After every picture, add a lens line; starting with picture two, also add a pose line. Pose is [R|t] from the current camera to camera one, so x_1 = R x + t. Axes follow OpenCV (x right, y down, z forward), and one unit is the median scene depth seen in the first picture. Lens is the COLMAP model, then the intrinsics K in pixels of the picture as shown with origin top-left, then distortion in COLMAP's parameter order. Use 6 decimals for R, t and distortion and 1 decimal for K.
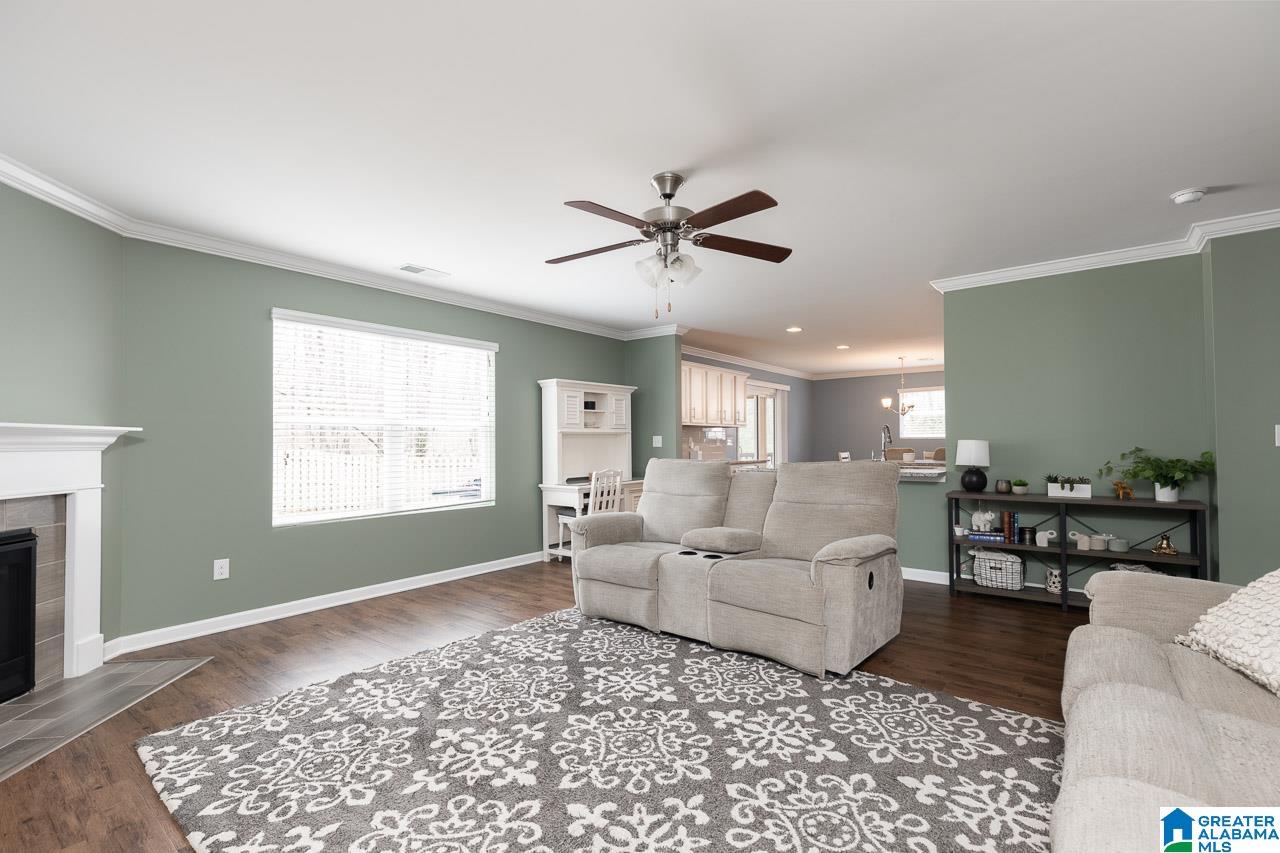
lens RADIAL K [[574.3, 0, 636.7], [0, 574.3, 437.0], [0, 0, 1]] dist [0.004668, 0.000462]
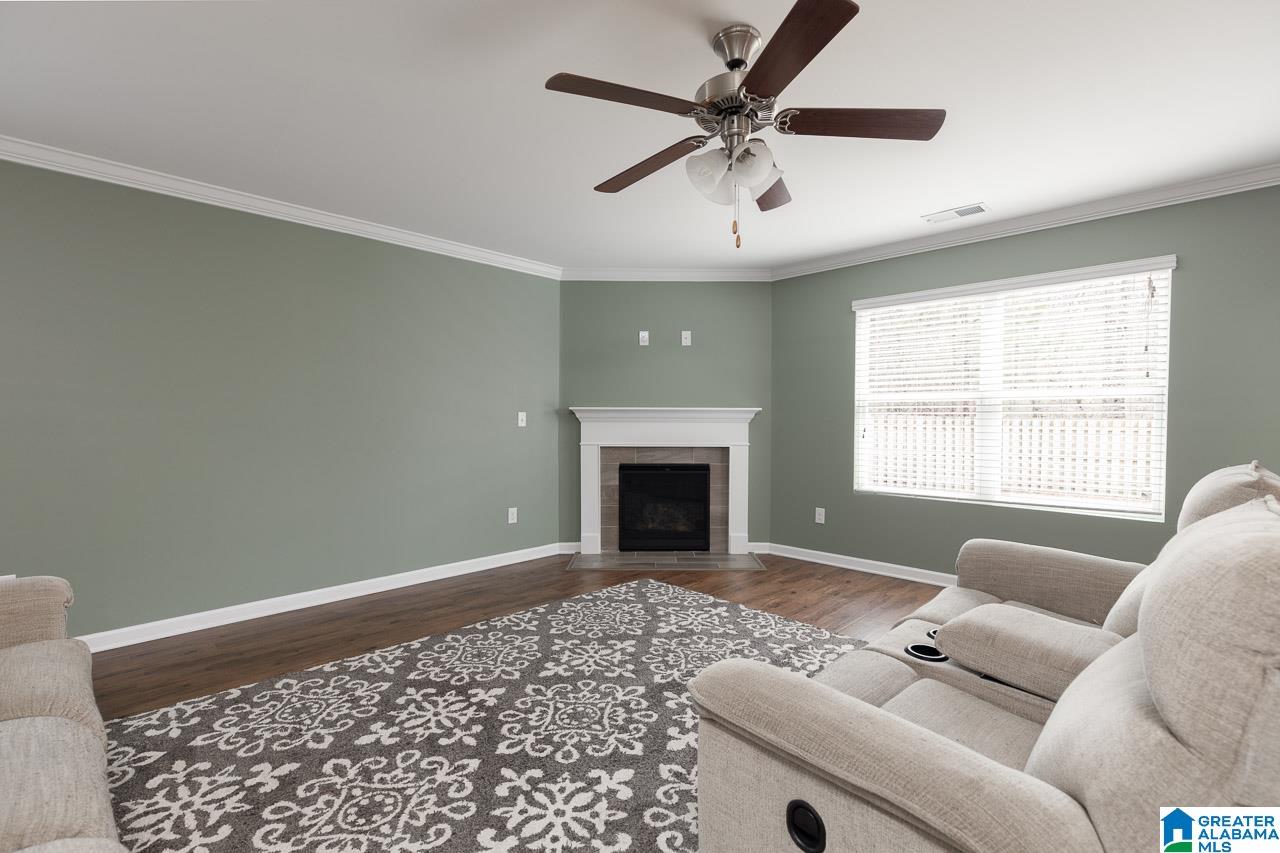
lens RADIAL K [[567.9, 0, 645.4], [0, 567.9, 418.4], [0, 0, 1]] dist [0.016097, -0.011535]
pose [[-0.091687, 0.004530, -0.995778, 0.921222], [0.008509, 0.999957, 0.003766, 0.003787], [0.995751, -0.008128, -0.091722, 1.137474]]
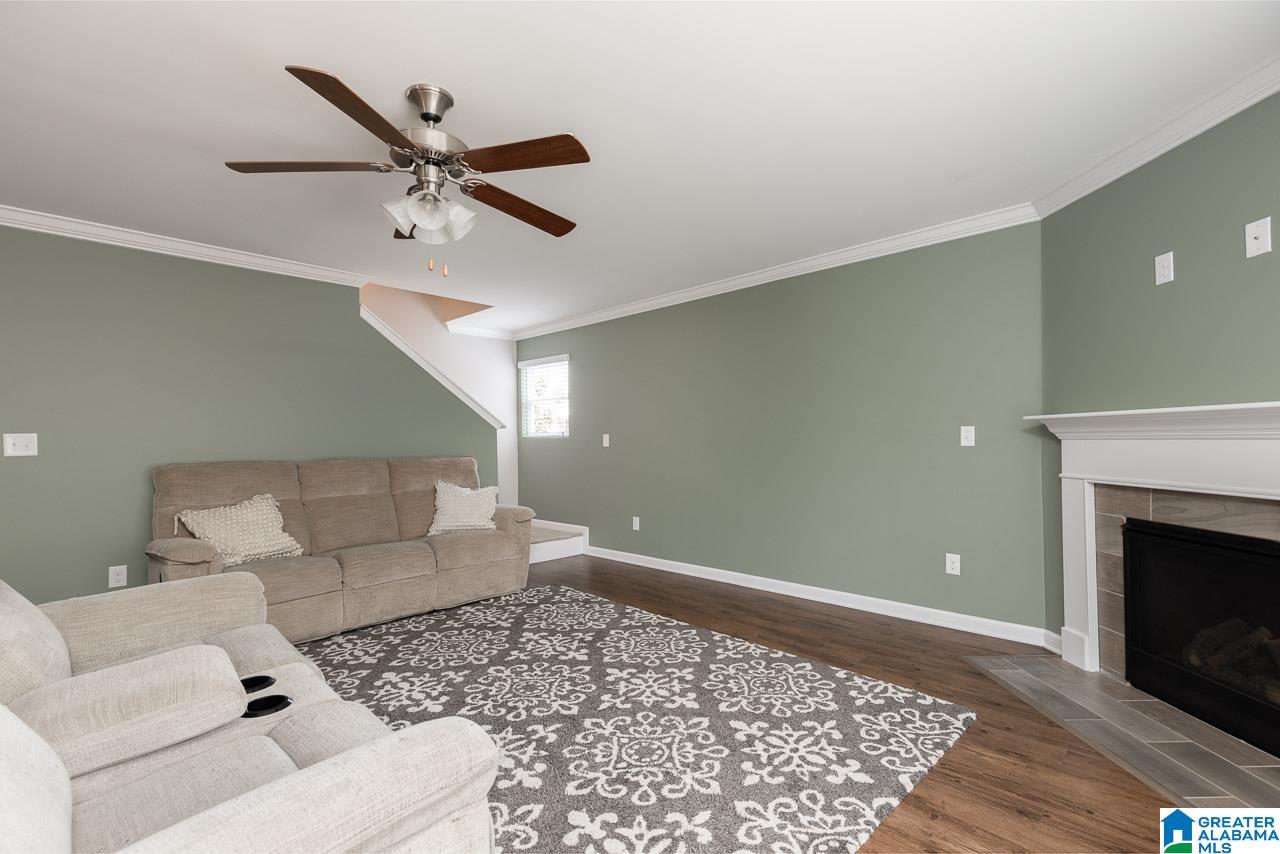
lens RADIAL K [[567.9, 0, 645.4], [0, 567.9, 418.9], [0, 0, 1]] dist [0.016097, -0.011535]
pose [[-0.996651, 0.021193, 0.078985, -0.338294], [0.017768, 0.998881, -0.043820, 0.016751], [-0.079825, -0.042270, -0.995912, 2.073295]]
